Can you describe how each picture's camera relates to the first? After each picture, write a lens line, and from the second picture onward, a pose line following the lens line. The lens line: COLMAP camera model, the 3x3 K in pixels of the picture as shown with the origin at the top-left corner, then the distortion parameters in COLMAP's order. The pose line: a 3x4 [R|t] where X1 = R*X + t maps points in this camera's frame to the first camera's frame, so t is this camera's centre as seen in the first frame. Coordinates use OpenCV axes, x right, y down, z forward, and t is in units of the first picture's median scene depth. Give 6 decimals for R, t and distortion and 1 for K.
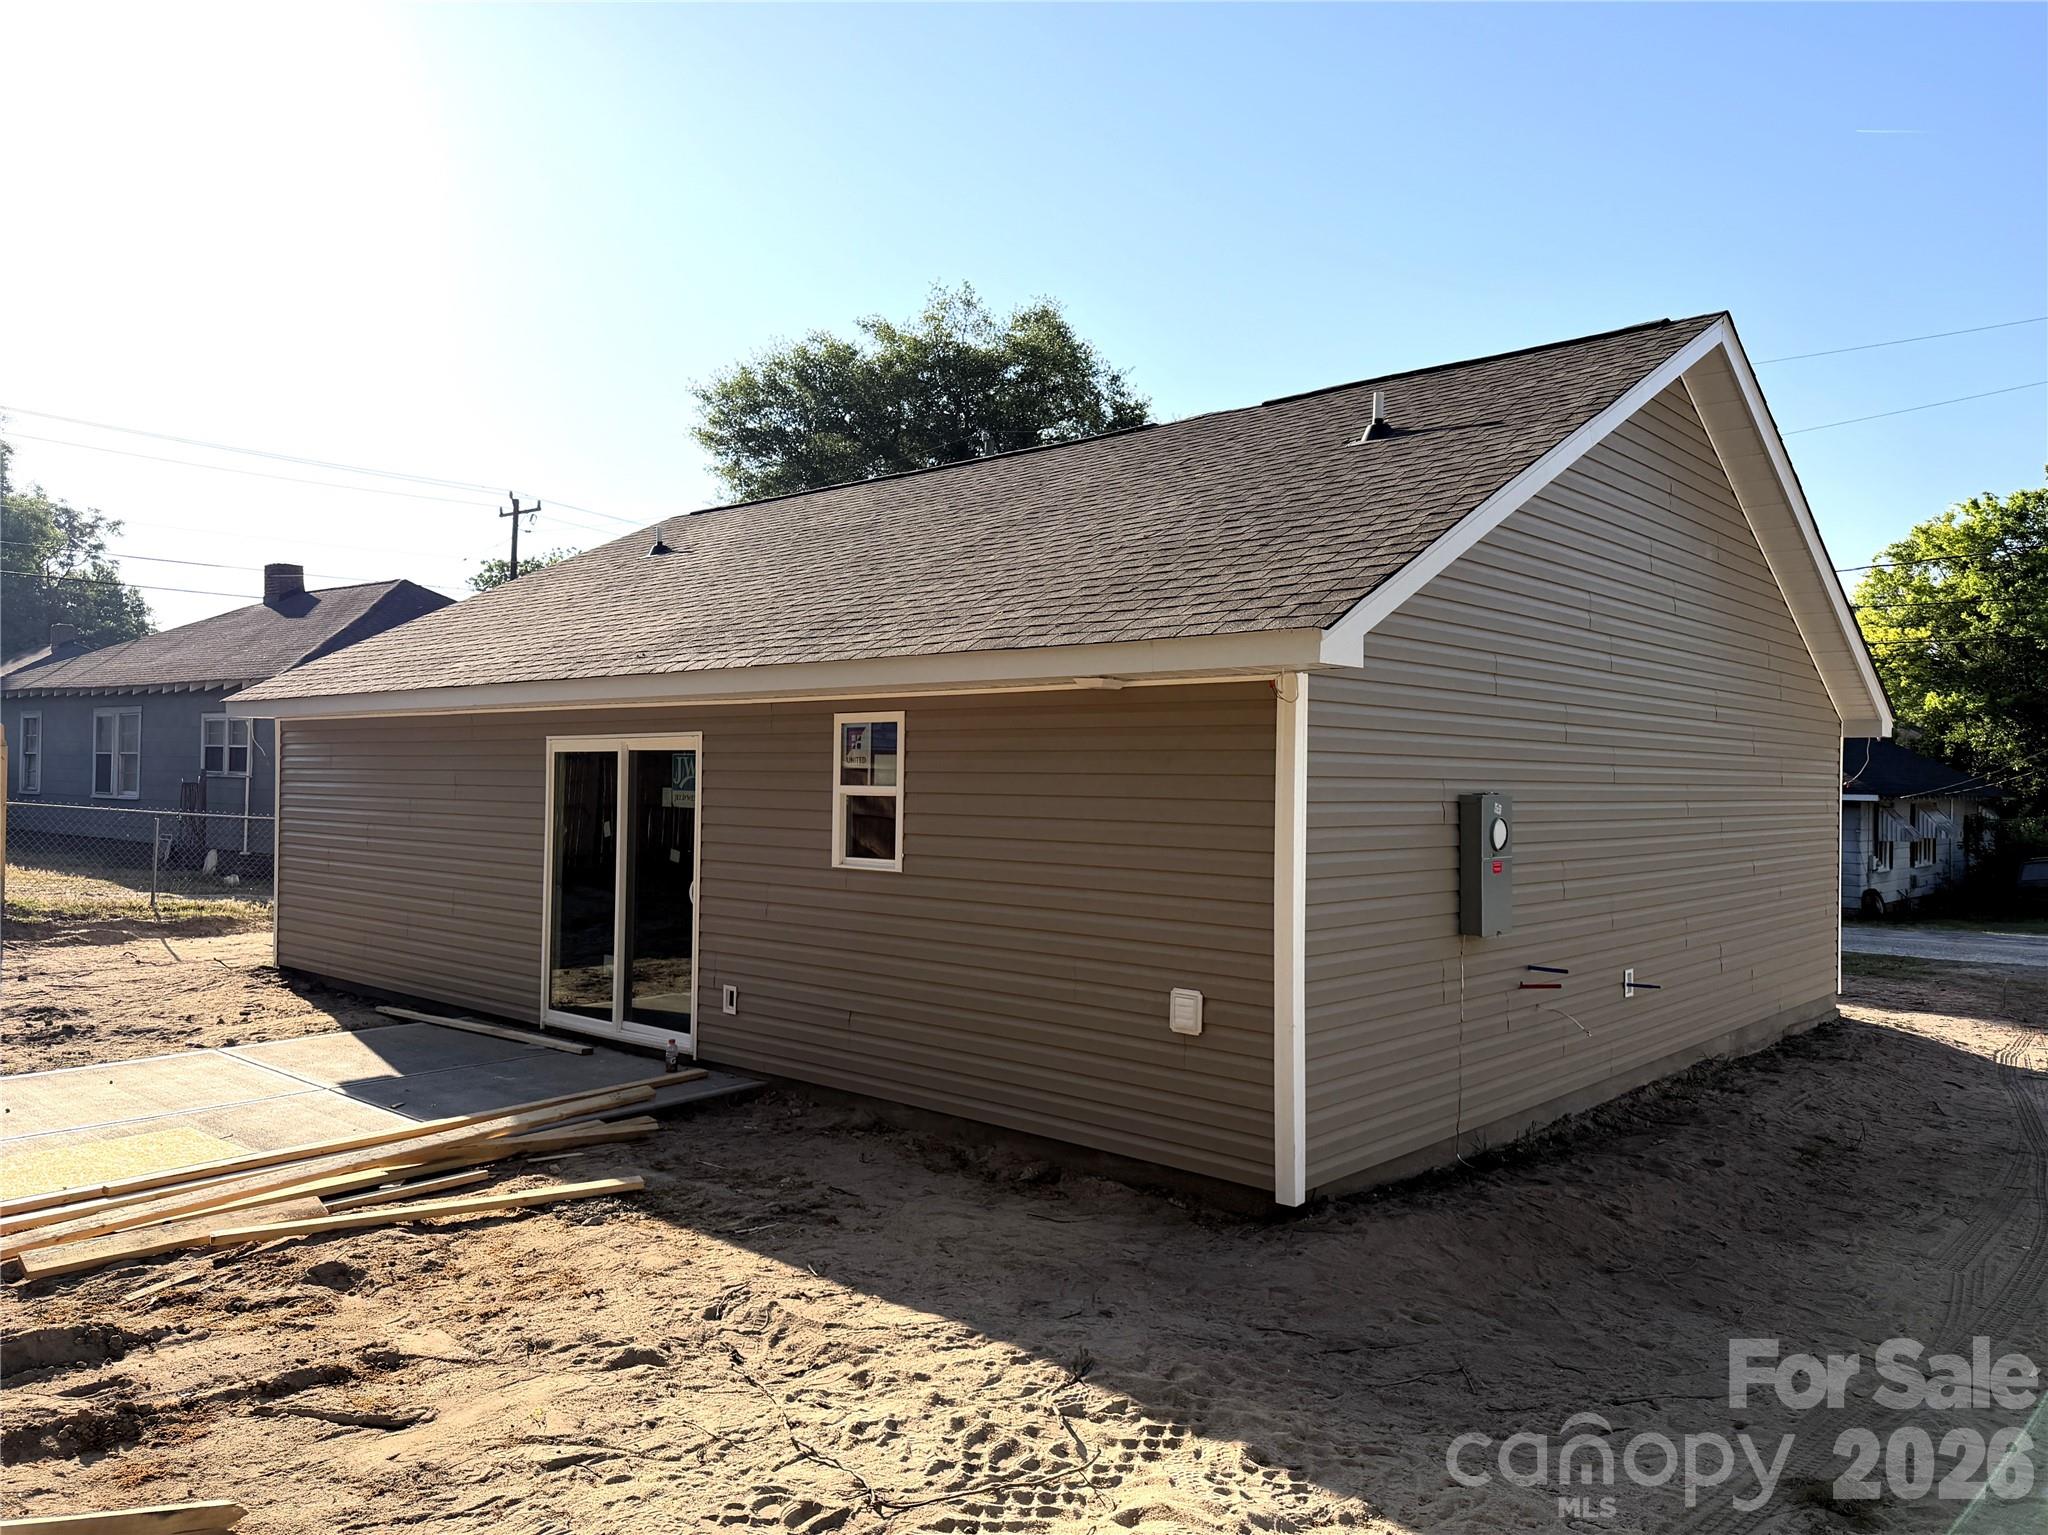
lens RADIAL K [[1514.1, 0, 1024.0], [0, 1514.1, 767.5], [0, 0, 1]] dist [0.002235, 0.000153]
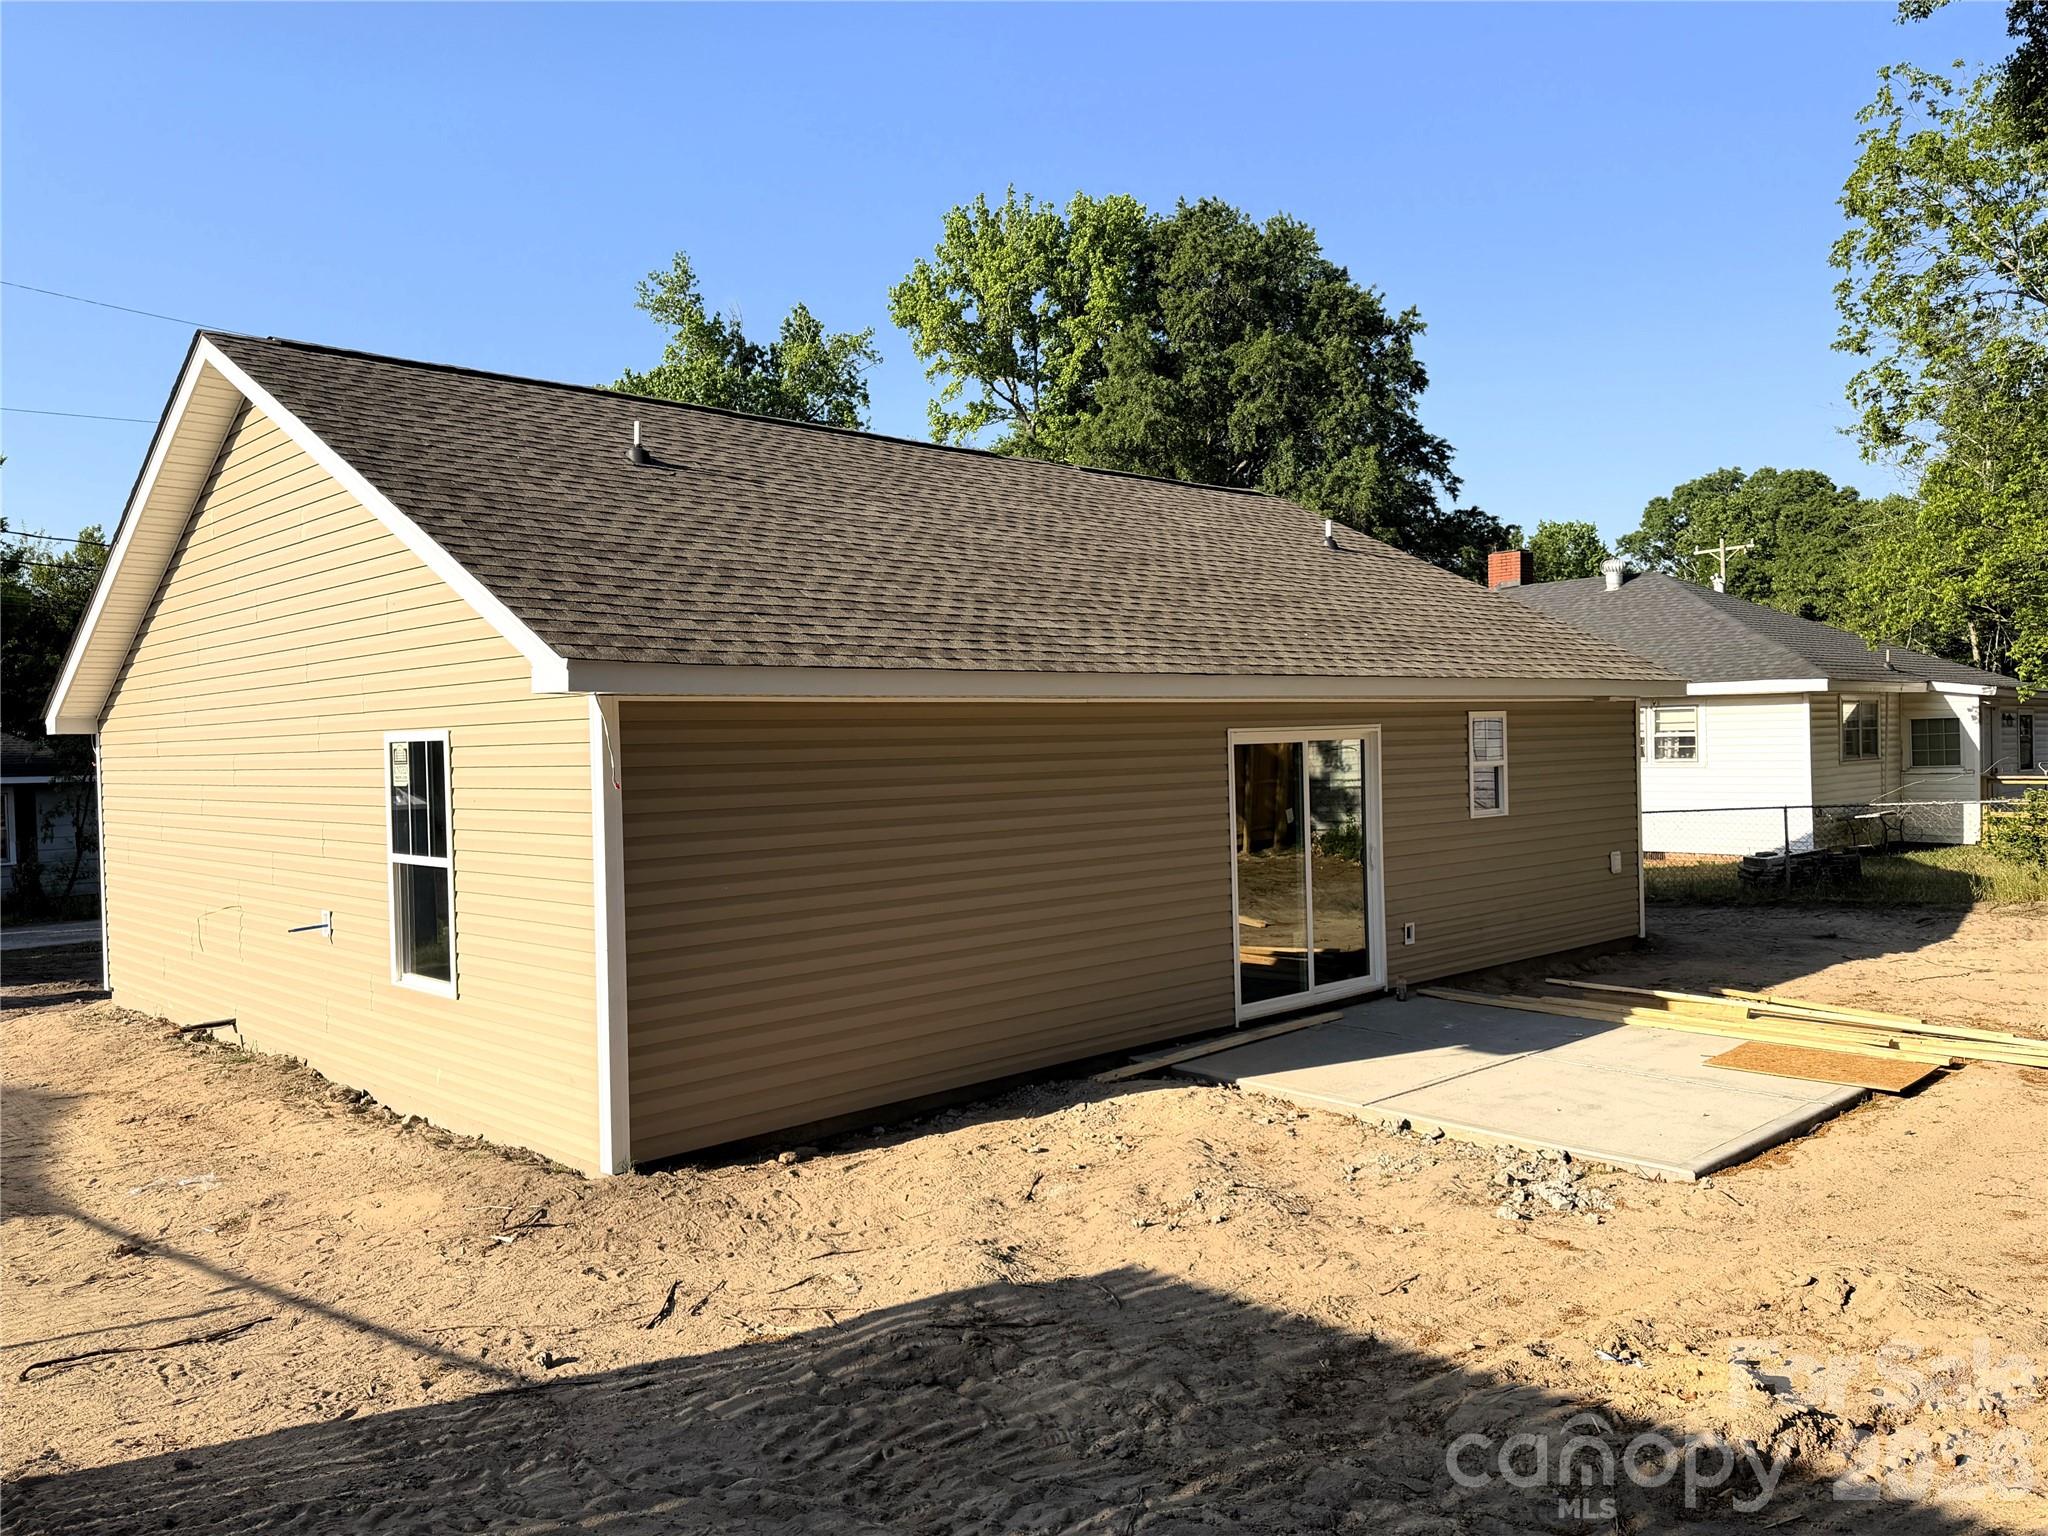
lens RADIAL K [[1514.1, 0, 1024.0], [0, 1514.1, 768.0], [0, 0, 1]] dist [0.002235, 0.000153]
pose [[0.088526, -0.035053, 0.995457, -1.304708], [0.012960, 0.999337, 0.034037, -0.030216], [-0.995990, 0.009888, 0.088922, 1.054477]]
